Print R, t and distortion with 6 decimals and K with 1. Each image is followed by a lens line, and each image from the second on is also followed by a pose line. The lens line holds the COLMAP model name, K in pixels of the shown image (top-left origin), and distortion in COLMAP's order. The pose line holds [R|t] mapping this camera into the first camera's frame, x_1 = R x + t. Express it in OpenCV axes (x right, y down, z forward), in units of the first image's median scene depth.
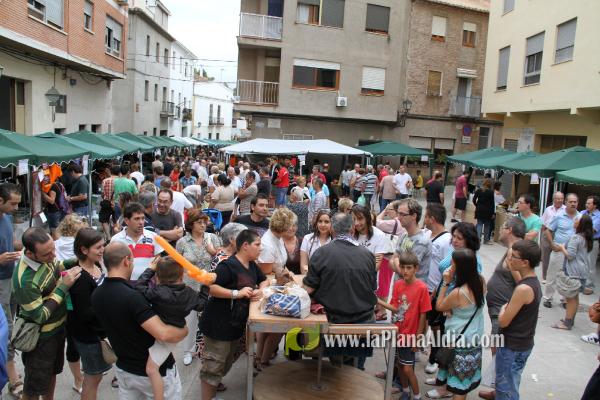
lens RADIAL K [[520.2, 0, 328.0], [0, 520.2, 199.8], [0, 0, 1]] dist [-0.130666, 0.175874]
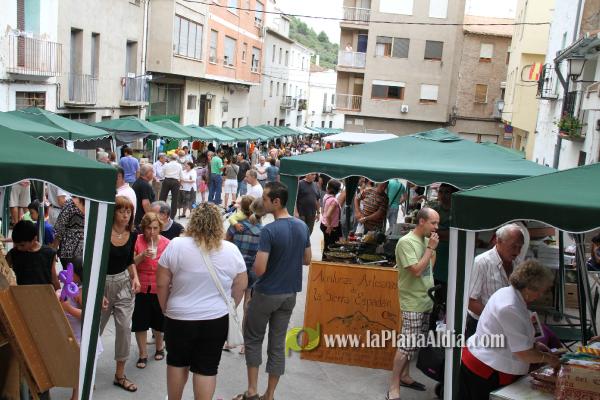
lens RADIAL K [[520.2, 0, 328.0], [0, 520.2, 199.8], [0, 0, 1]] dist [-0.130666, 0.175874]
pose [[0.976916, 0.049168, -0.207890, 0.112178], [-0.044882, 0.998672, 0.025286, 0.037165], [0.208857, -0.015372, 0.977825, -0.418502]]
